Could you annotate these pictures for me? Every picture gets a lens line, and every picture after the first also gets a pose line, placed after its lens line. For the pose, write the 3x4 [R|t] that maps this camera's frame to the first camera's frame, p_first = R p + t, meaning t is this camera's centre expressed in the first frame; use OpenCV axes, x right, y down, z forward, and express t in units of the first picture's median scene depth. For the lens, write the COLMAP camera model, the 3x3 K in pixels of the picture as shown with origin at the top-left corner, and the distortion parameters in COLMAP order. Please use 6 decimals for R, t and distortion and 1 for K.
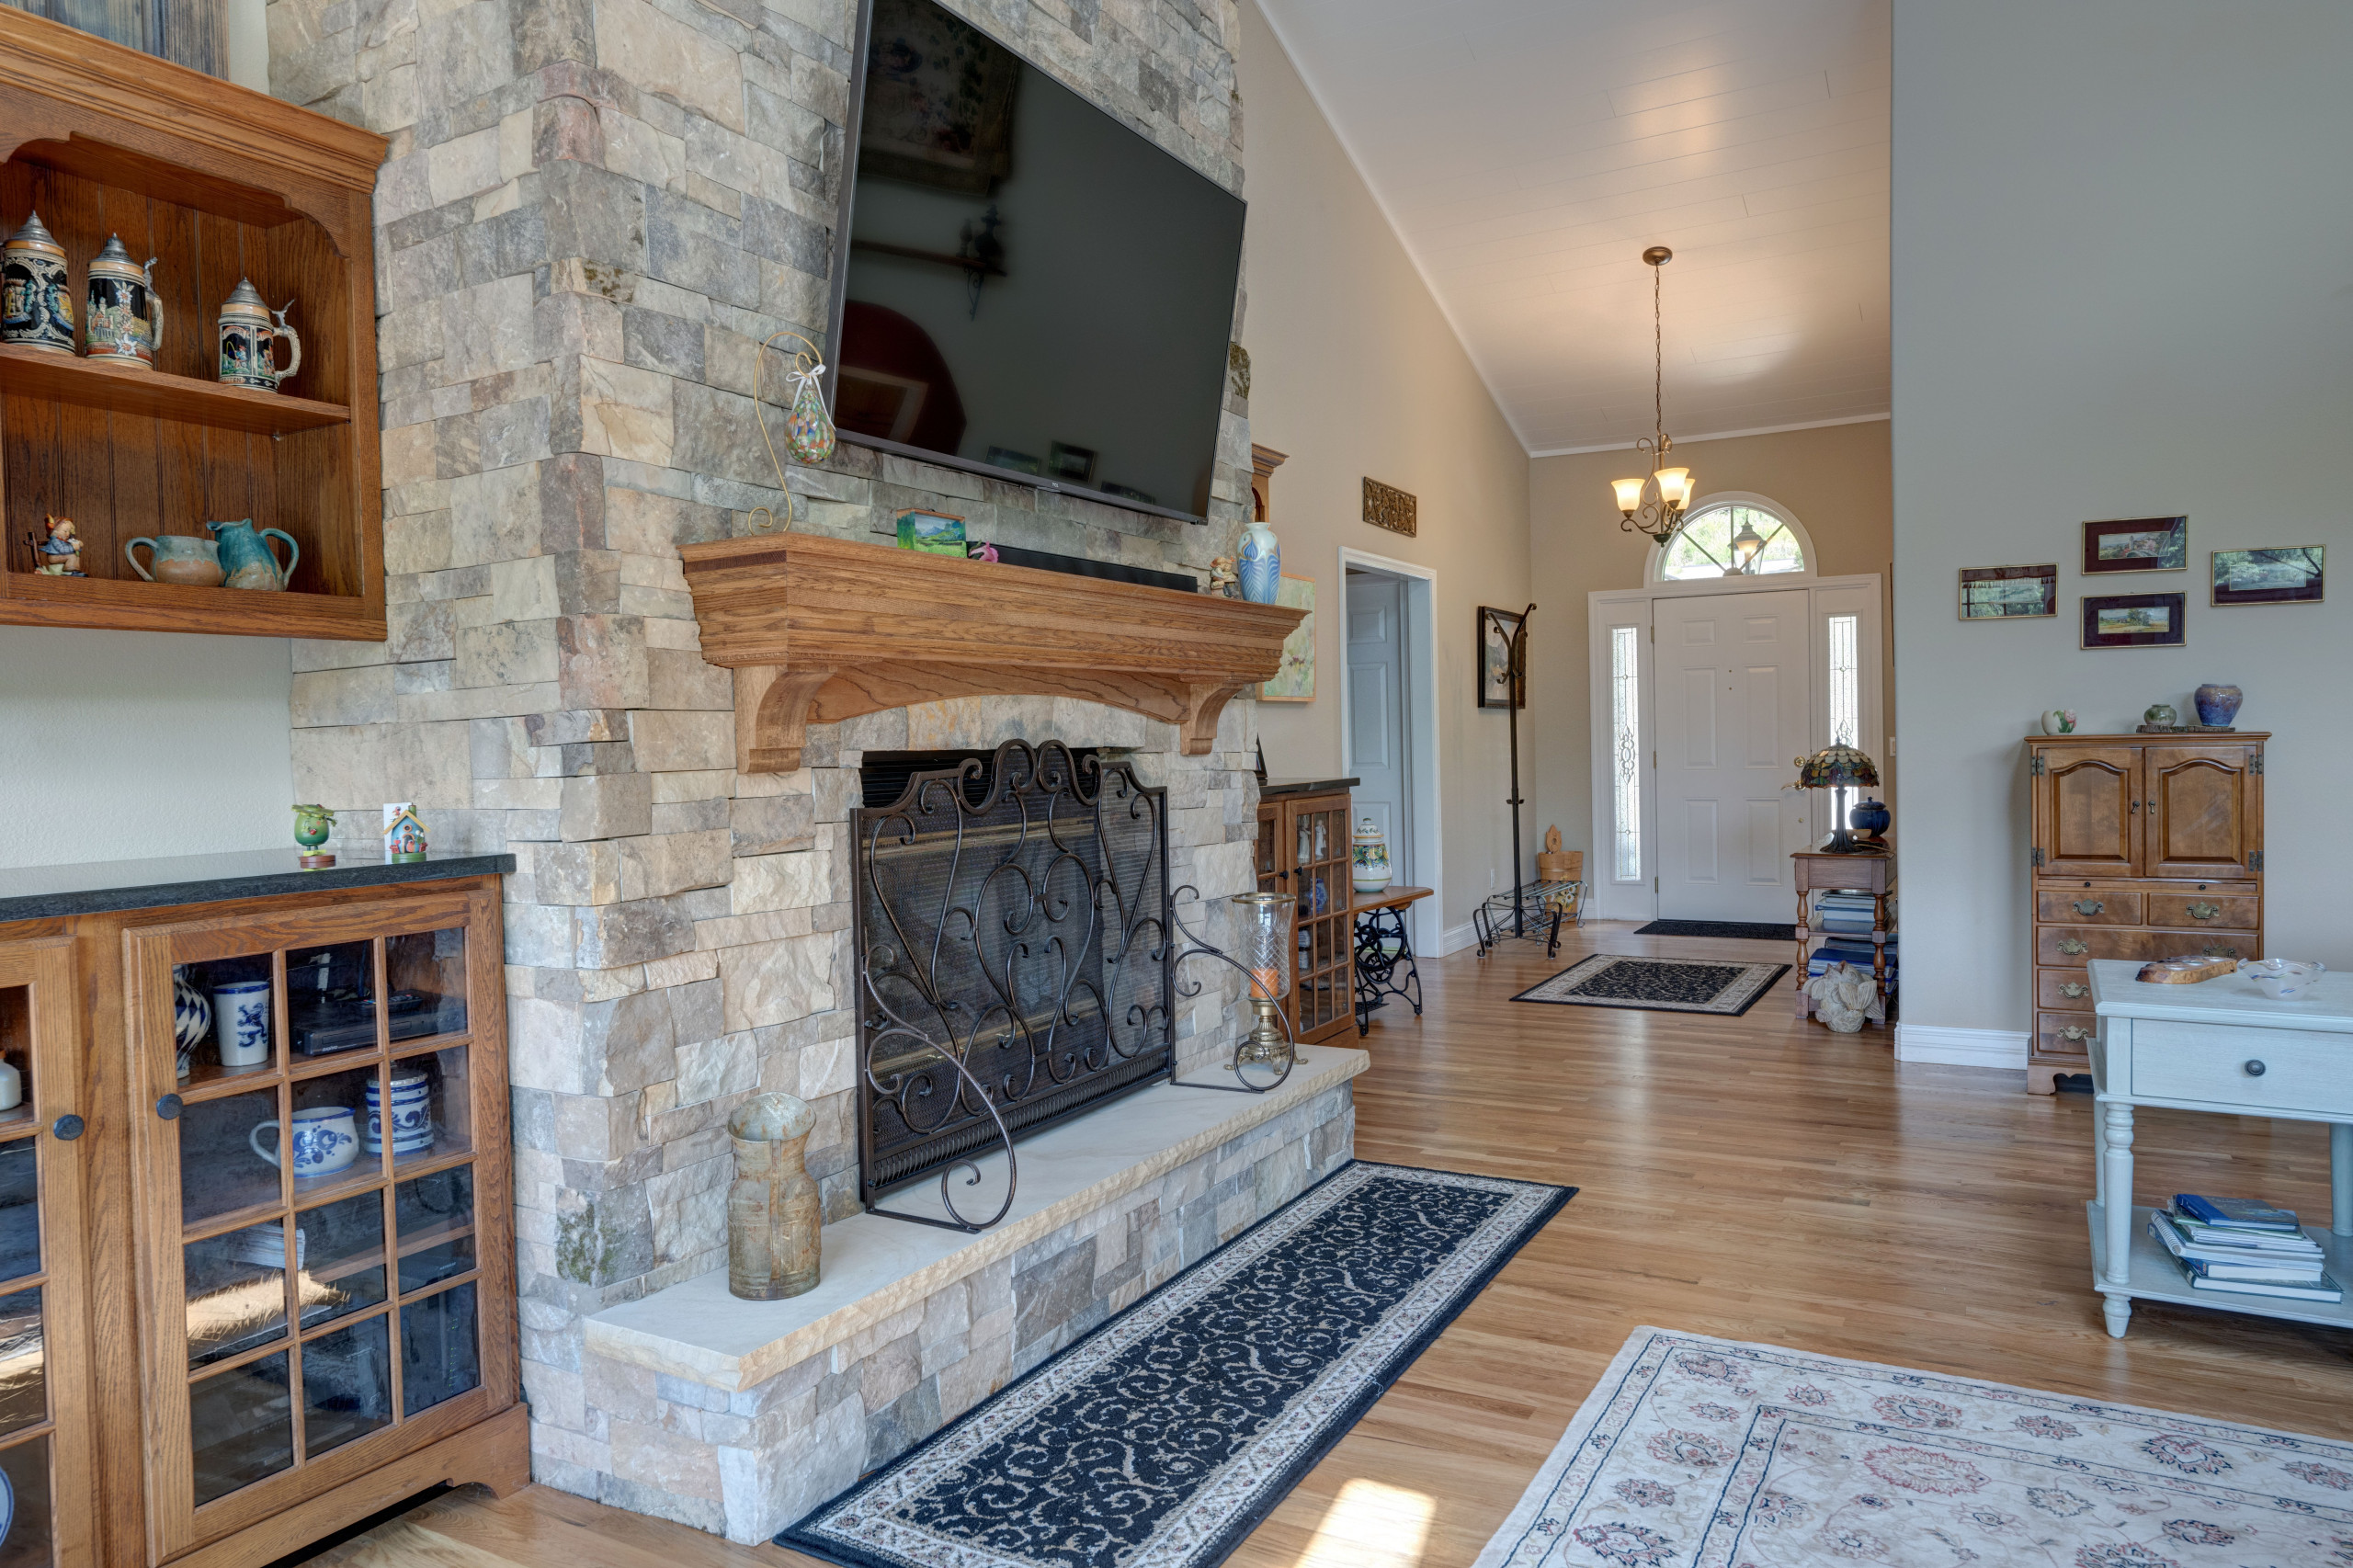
lens RADIAL K [[1526.7, 0, 1164.5], [0, 1526.7, 779.8], [0, 0, 1]] dist [-0.001336, 0.000732]
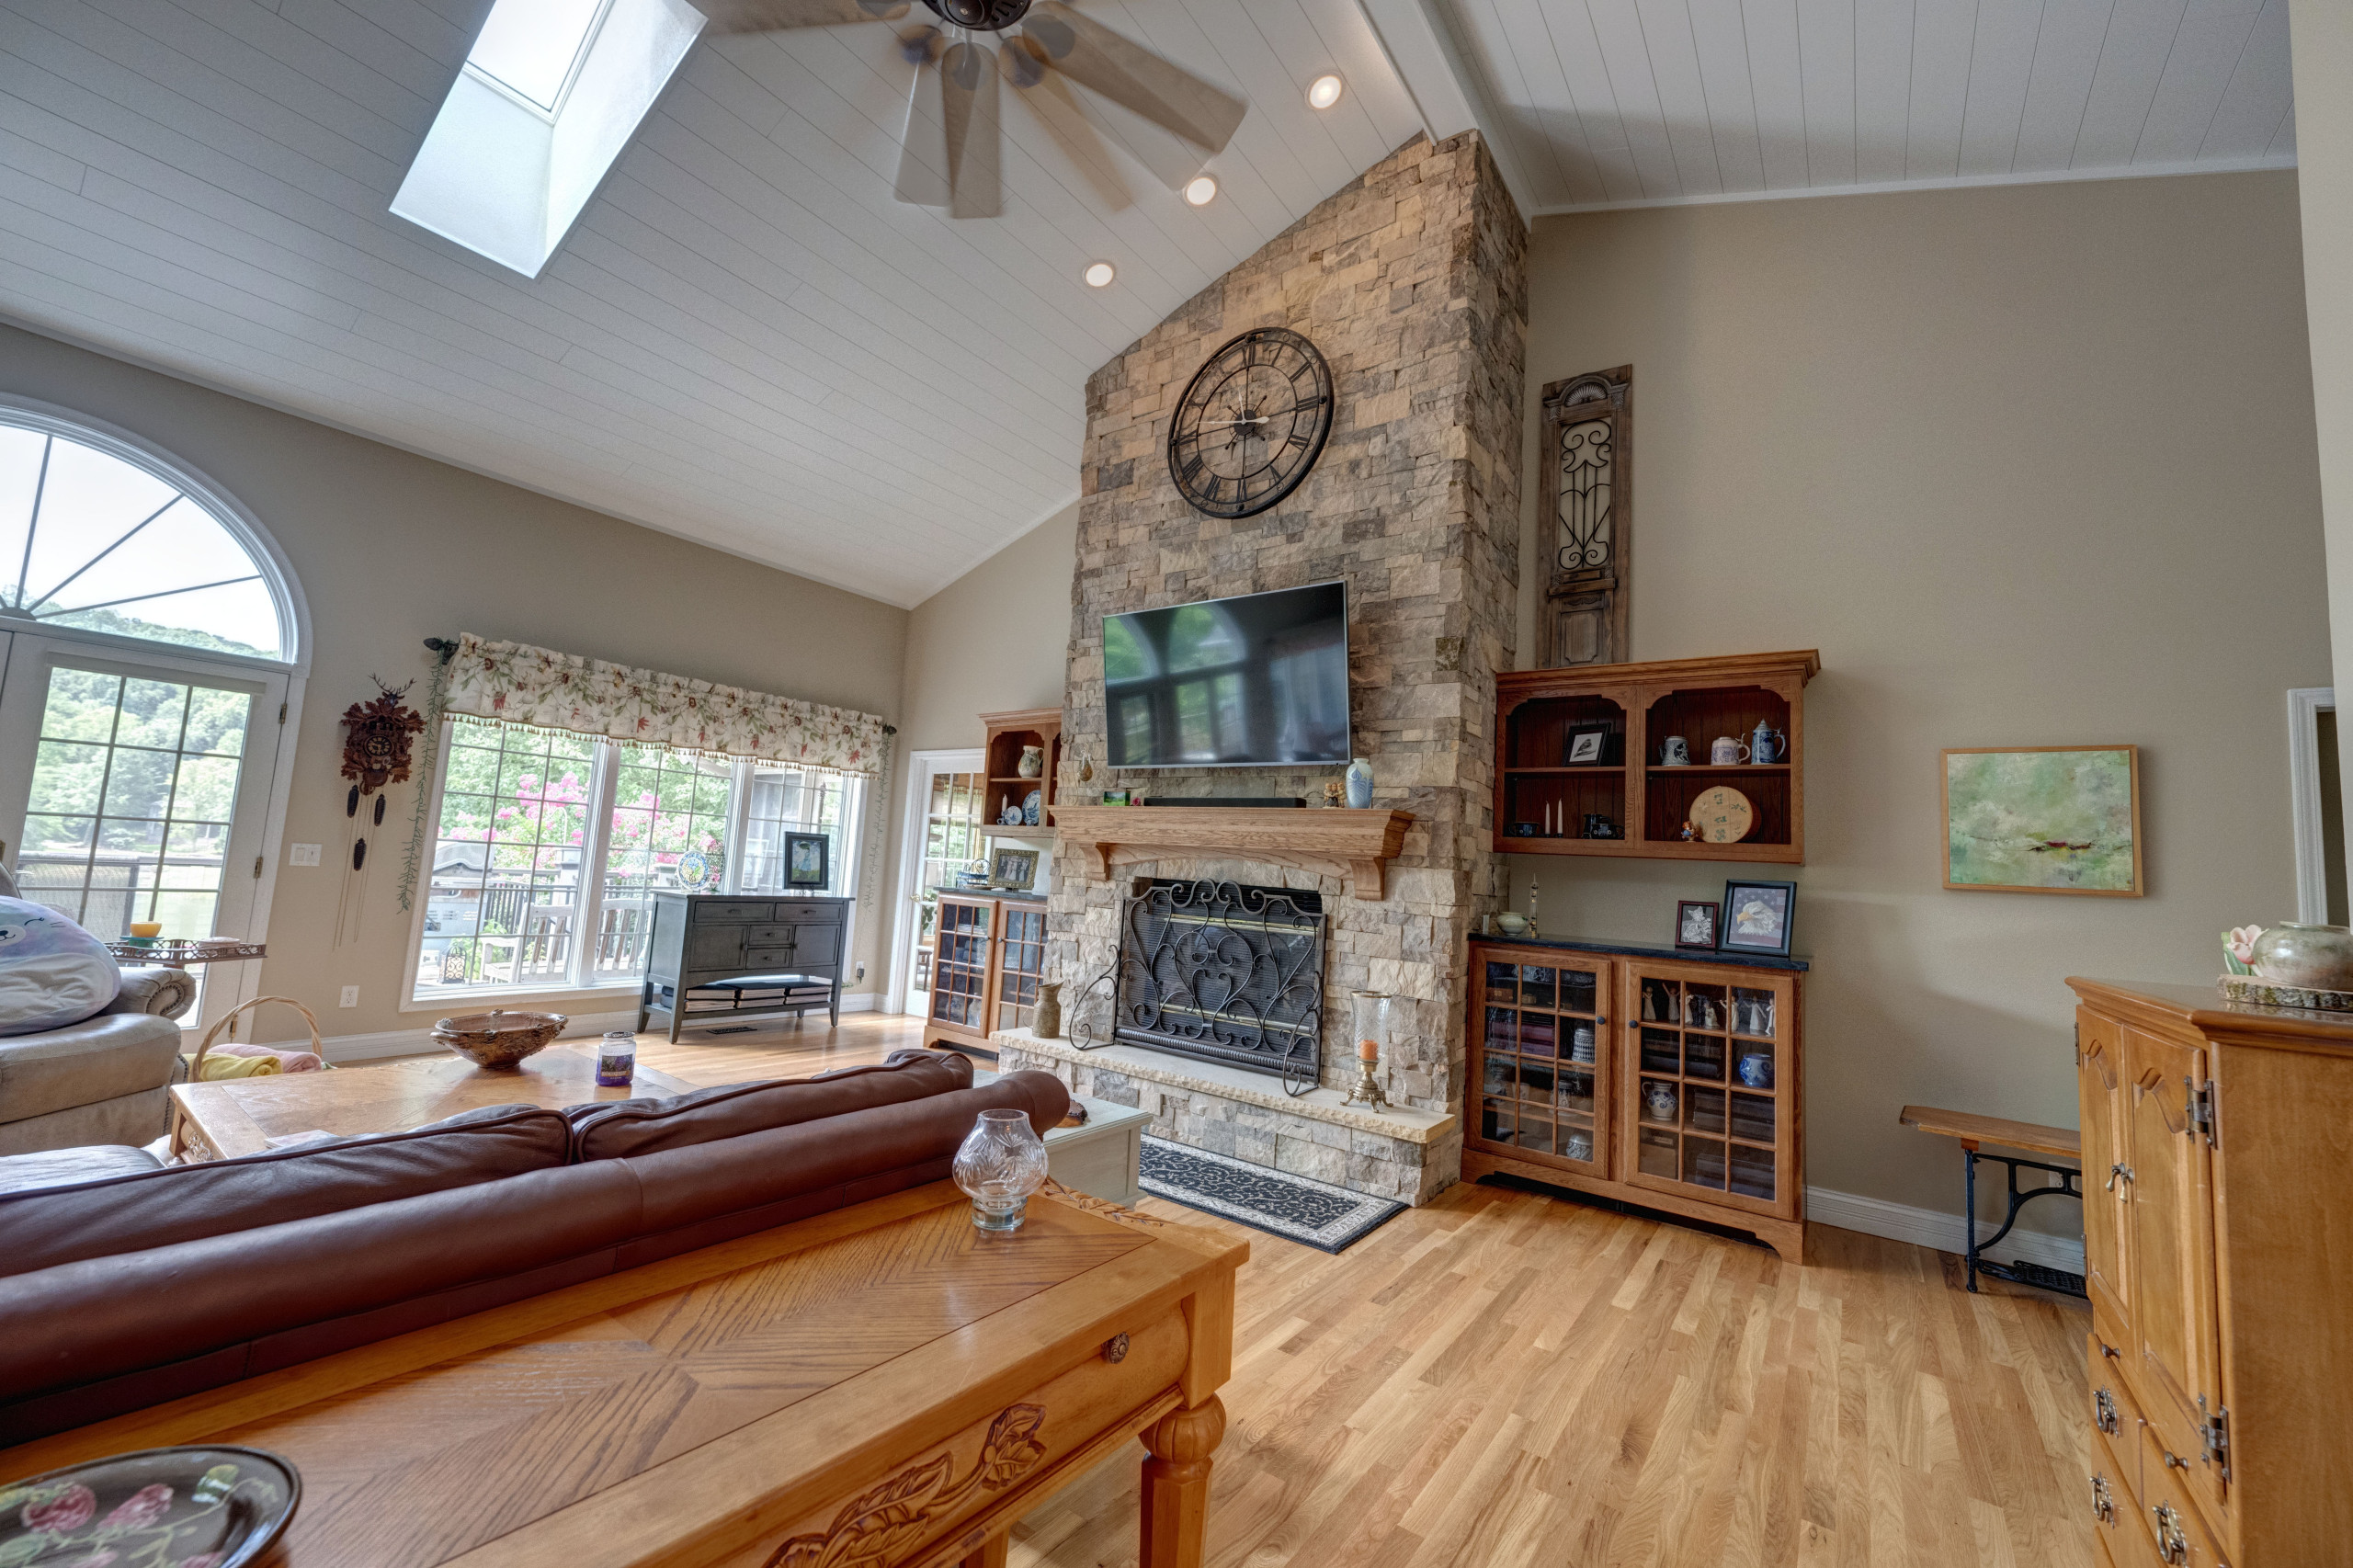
lens RADIAL K [[925.4, 0, 1173.6], [0, 925.4, 780.3], [0, 0, 1]] dist [-0.000529, 0.000369]
pose [[-0.115534, -0.083988, -0.989746, 1.492557], [-0.086047, 0.993519, -0.074264, -0.074781], [0.989569, 0.076585, -0.122012, 1.286149]]
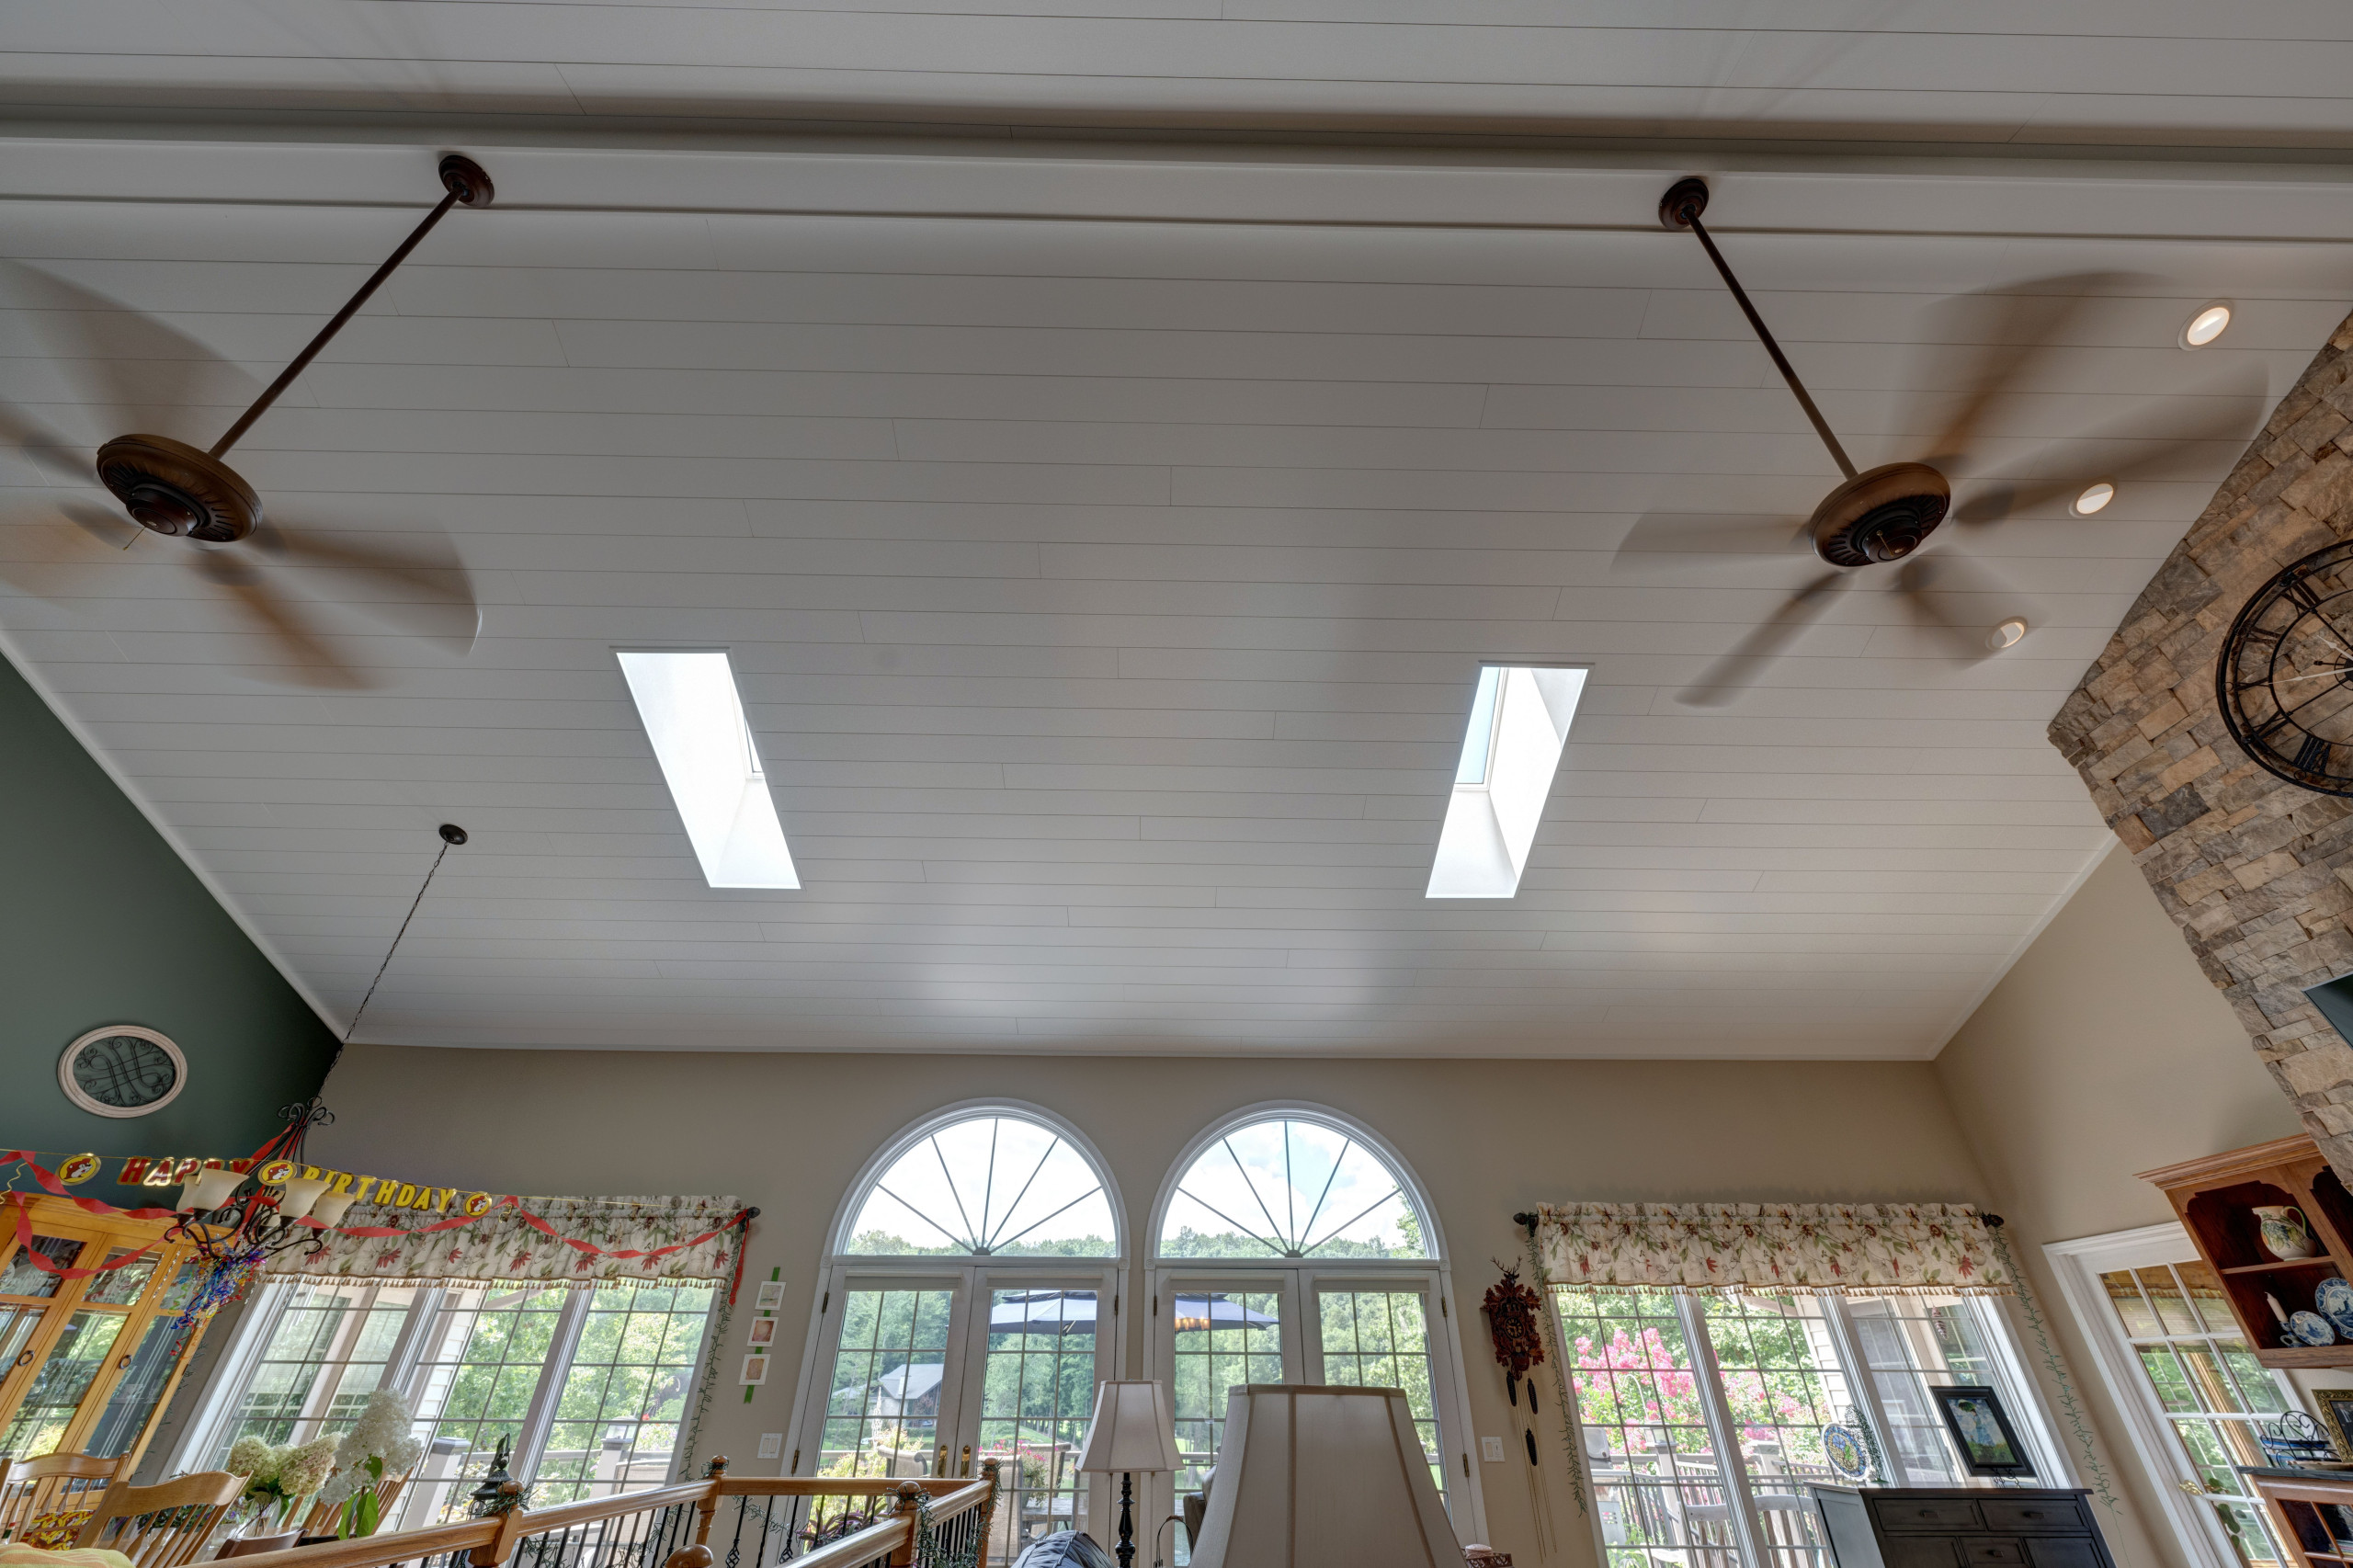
lens RADIAL K [[925.4, 0, 1173.6], [0, 925.4, 780.3], [0, 0, 1]] dist [-0.000529, 0.000369]
pose [[-0.861911, -0.266974, -0.431084, 1.708882], [0.002160, 0.848226, -0.529631, -0.086533], [0.507054, -0.457426, -0.730519, 1.185607]]
